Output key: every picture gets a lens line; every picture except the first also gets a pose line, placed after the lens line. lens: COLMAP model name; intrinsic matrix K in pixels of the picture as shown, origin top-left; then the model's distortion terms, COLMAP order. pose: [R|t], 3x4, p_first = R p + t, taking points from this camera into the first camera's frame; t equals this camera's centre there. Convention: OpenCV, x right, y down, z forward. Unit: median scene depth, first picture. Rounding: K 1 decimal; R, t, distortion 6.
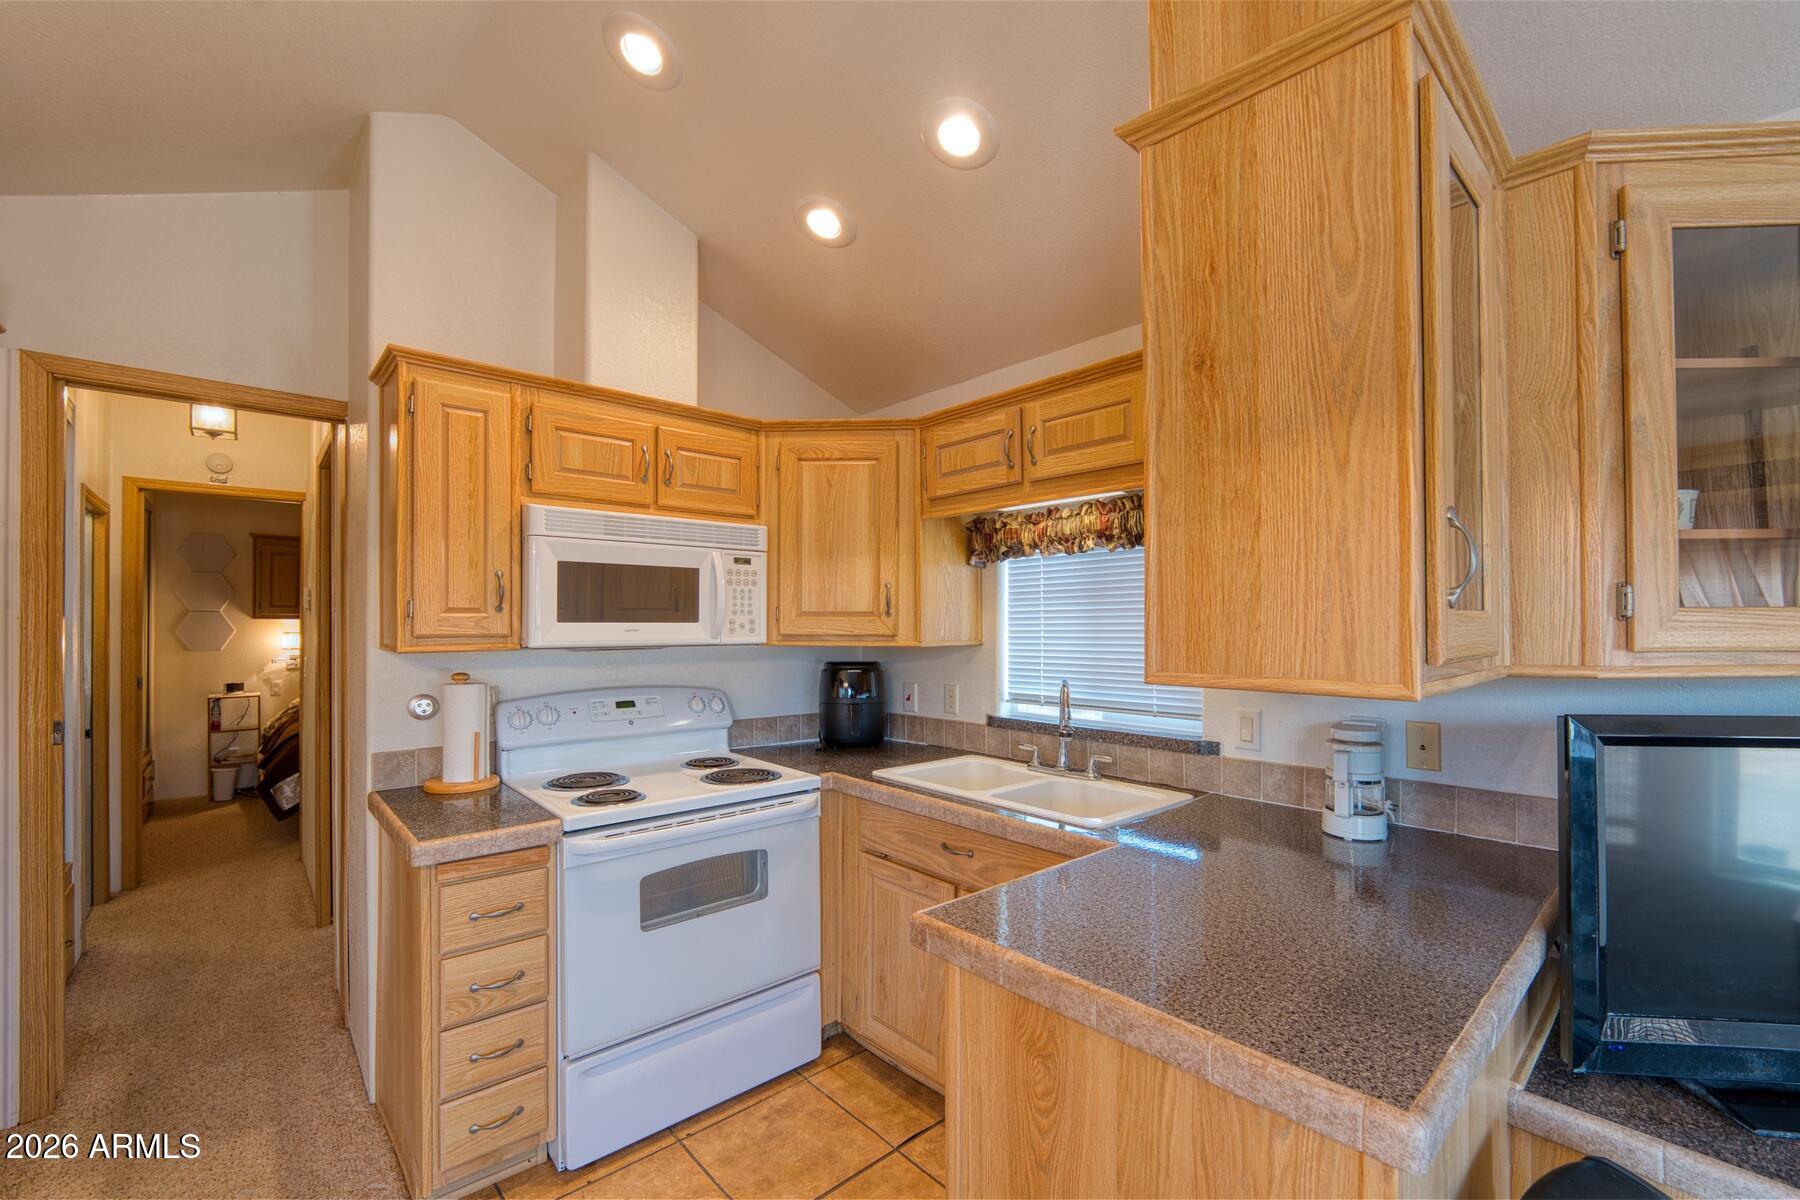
lens RADIAL K [[751.1, 0, 901.3], [0, 751.1, 615.4], [0, 0, 1]] dist [-0.000707, -0.000065]
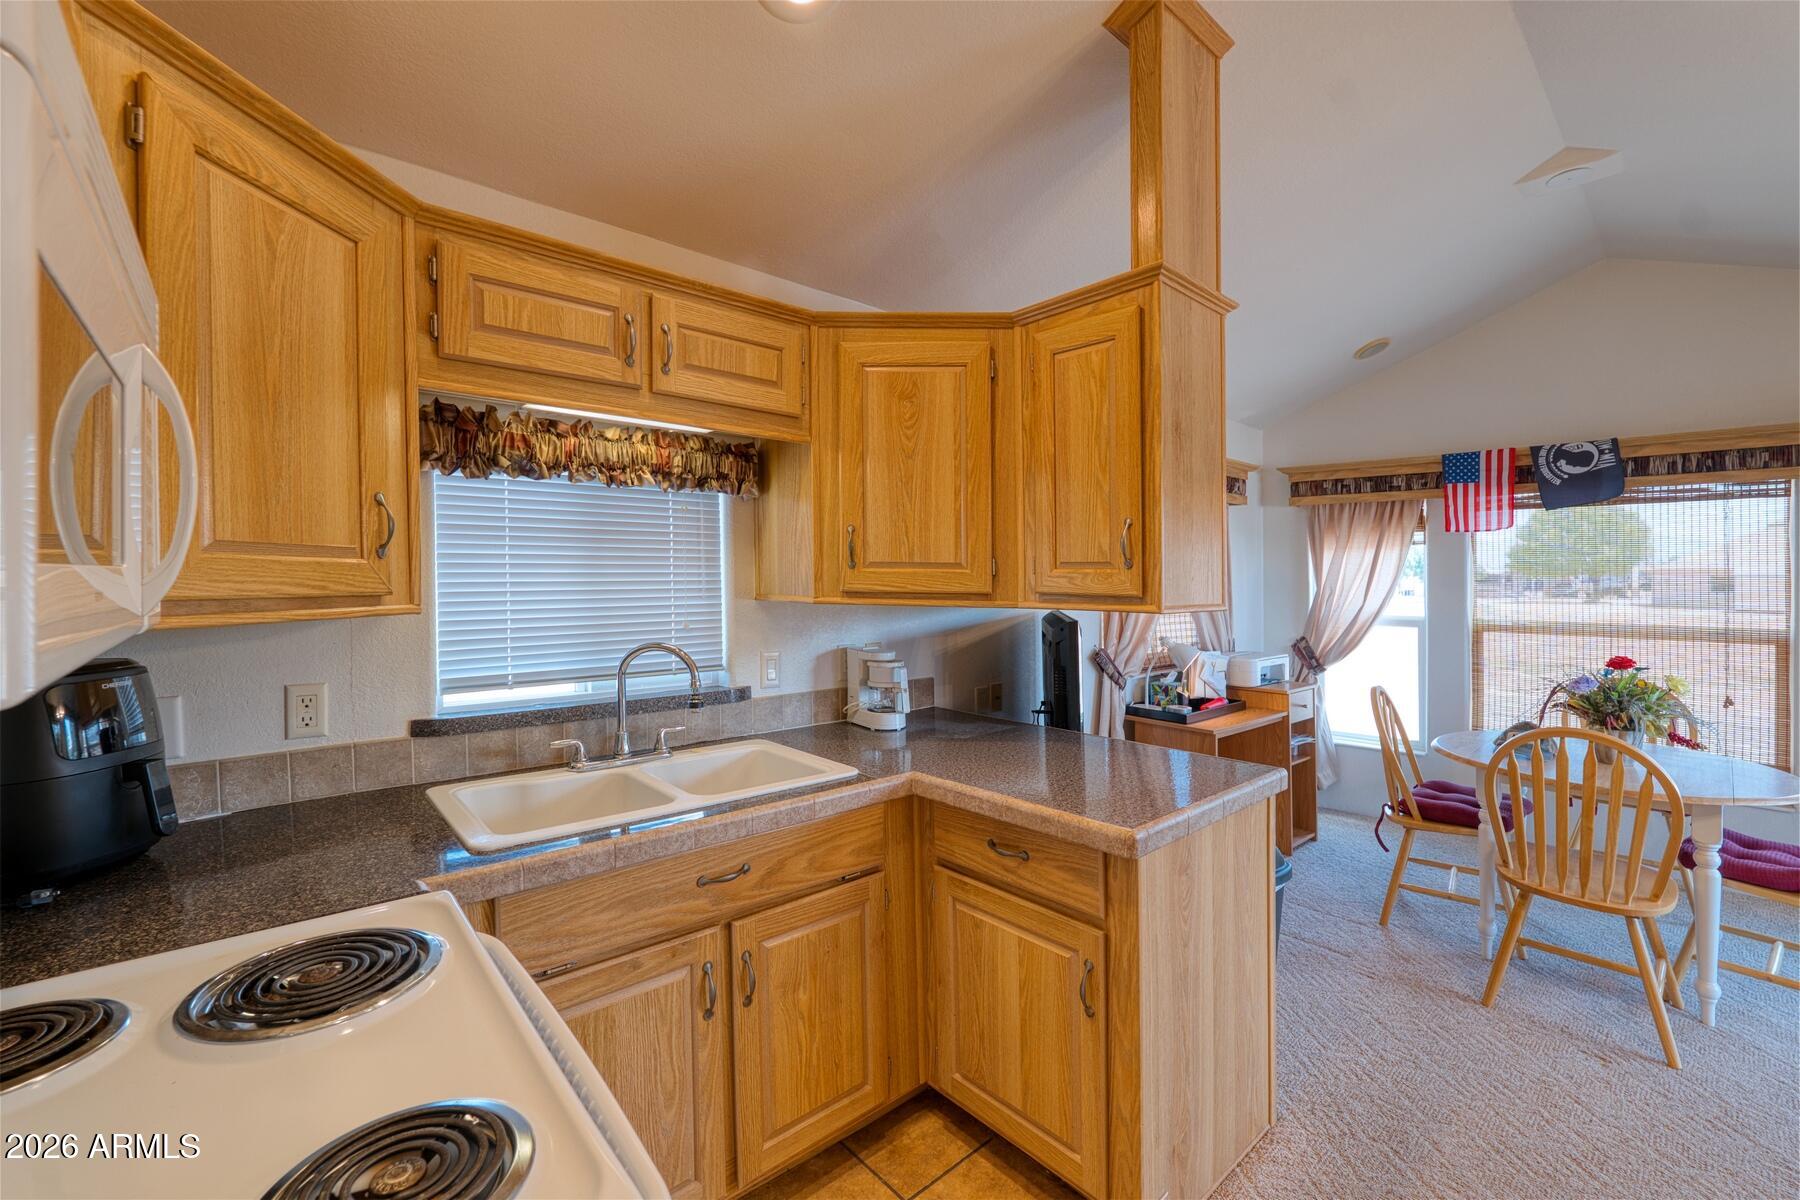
lens RADIAL K [[758.5, 0, 895.1], [0, 758.5, 567.7], [0, 0, 1]] dist [-0.002211, -0.000420]
pose [[0.012419, 0.010623, 0.999866, -0.592601], [-0.017467, 0.999793, -0.010405, 0.008282], [-0.999770, -0.017336, 0.012602, 0.711912]]
